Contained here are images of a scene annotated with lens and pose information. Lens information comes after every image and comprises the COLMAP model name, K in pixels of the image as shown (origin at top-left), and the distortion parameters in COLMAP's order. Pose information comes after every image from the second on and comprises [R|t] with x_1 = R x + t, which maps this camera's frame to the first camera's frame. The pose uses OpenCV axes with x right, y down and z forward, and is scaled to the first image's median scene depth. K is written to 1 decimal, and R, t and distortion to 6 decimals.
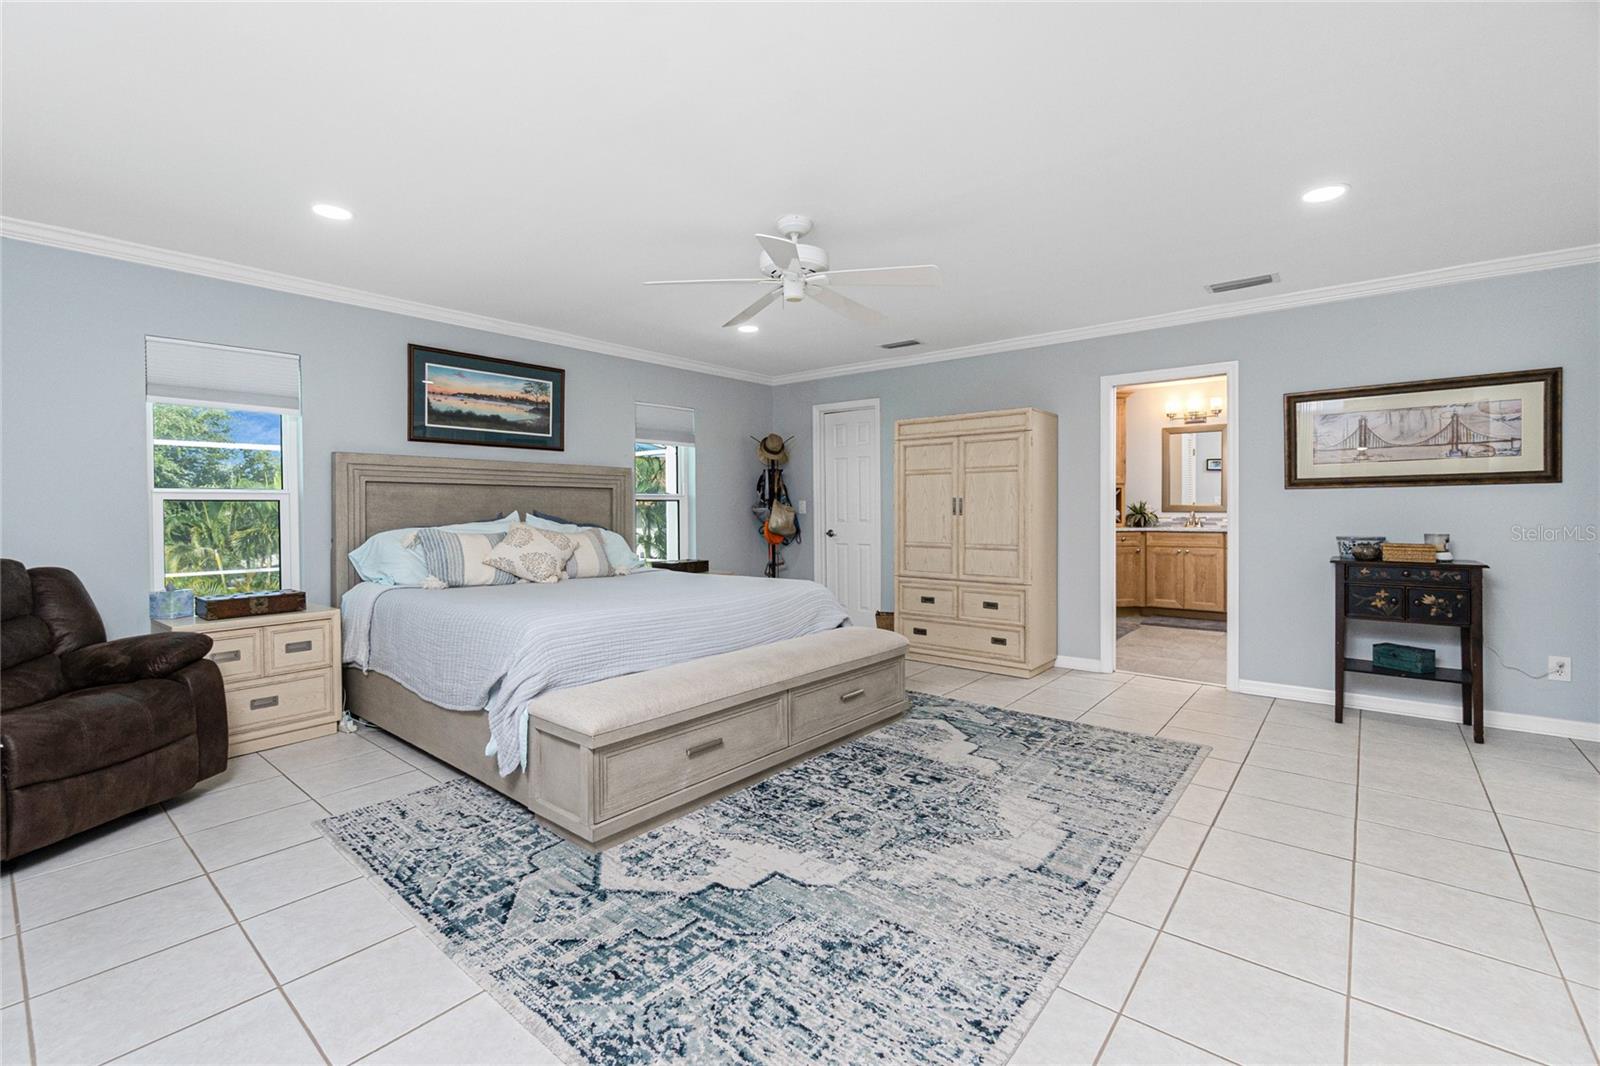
lens RADIAL K [[692.9, 0, 787.5], [0, 692.9, 519.7], [0, 0, 1]] dist [-0.006907, 0.001170]
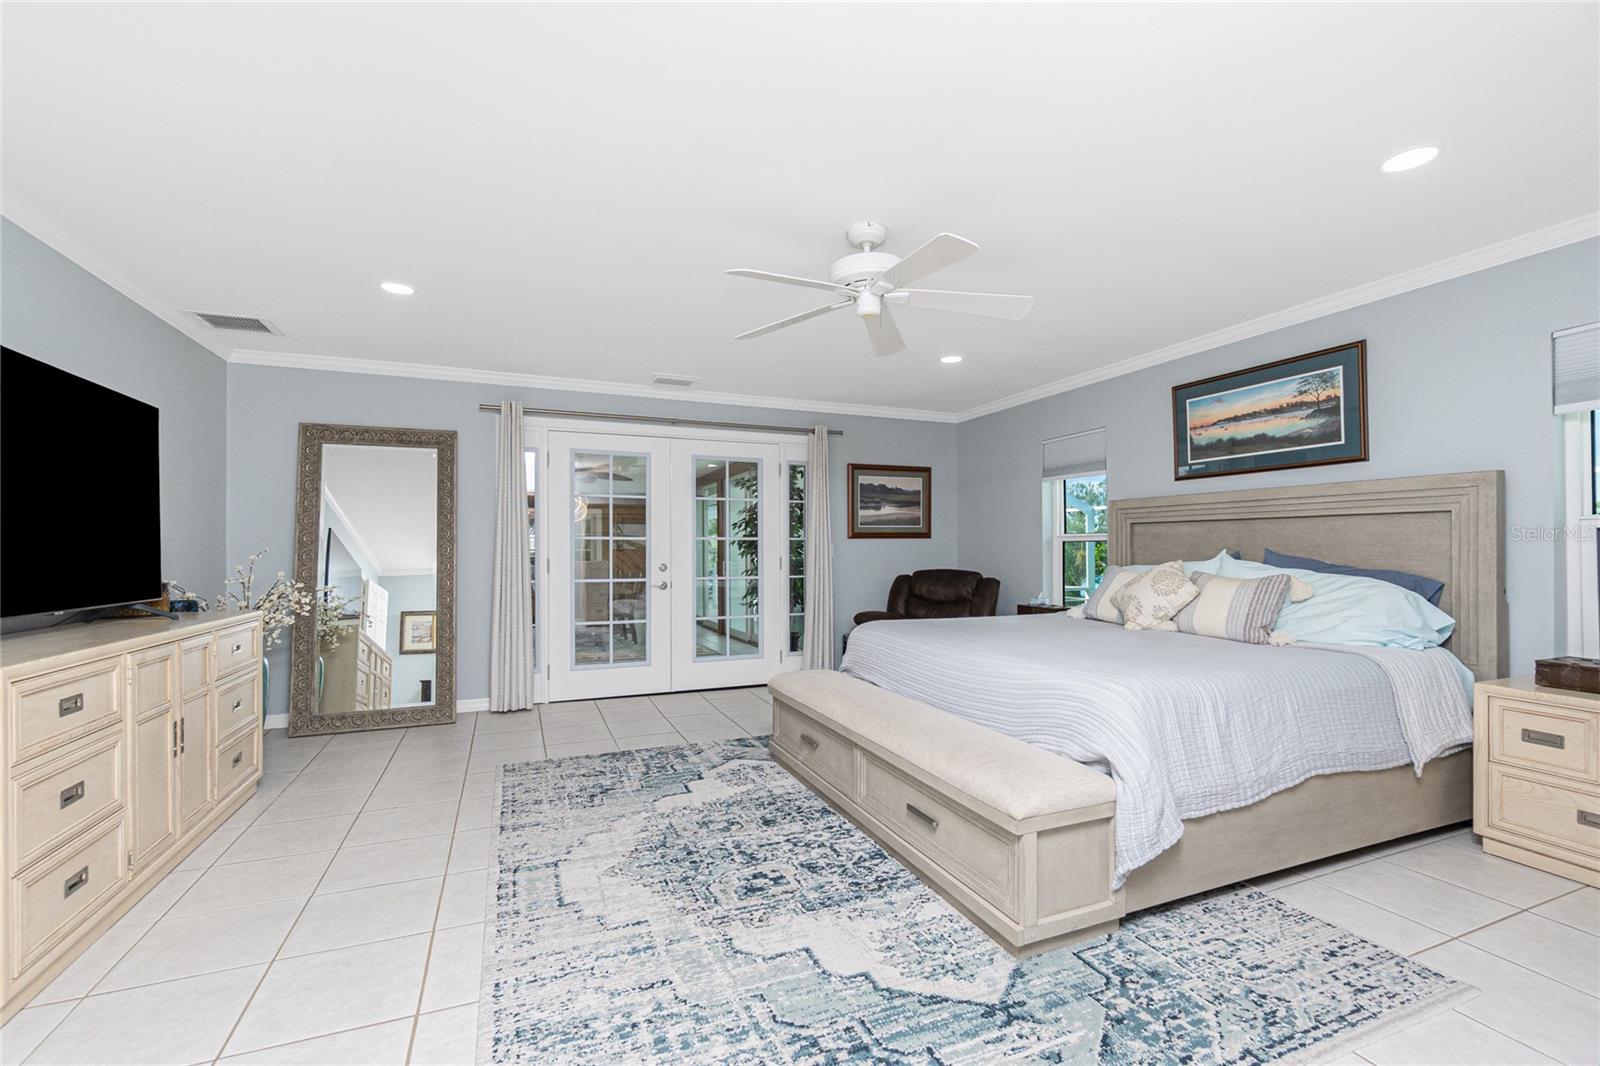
lens RADIAL K [[692.9, 0, 800.0], [0, 692.9, 542.7], [0, 0, 1]] dist [-0.006907, 0.001170]
pose [[-0.456661, -0.003819, -0.889633, 0.819635], [-0.011573, 0.999932, 0.001649, -0.022586], [0.889566, 0.011049, -0.456674, 1.282159]]
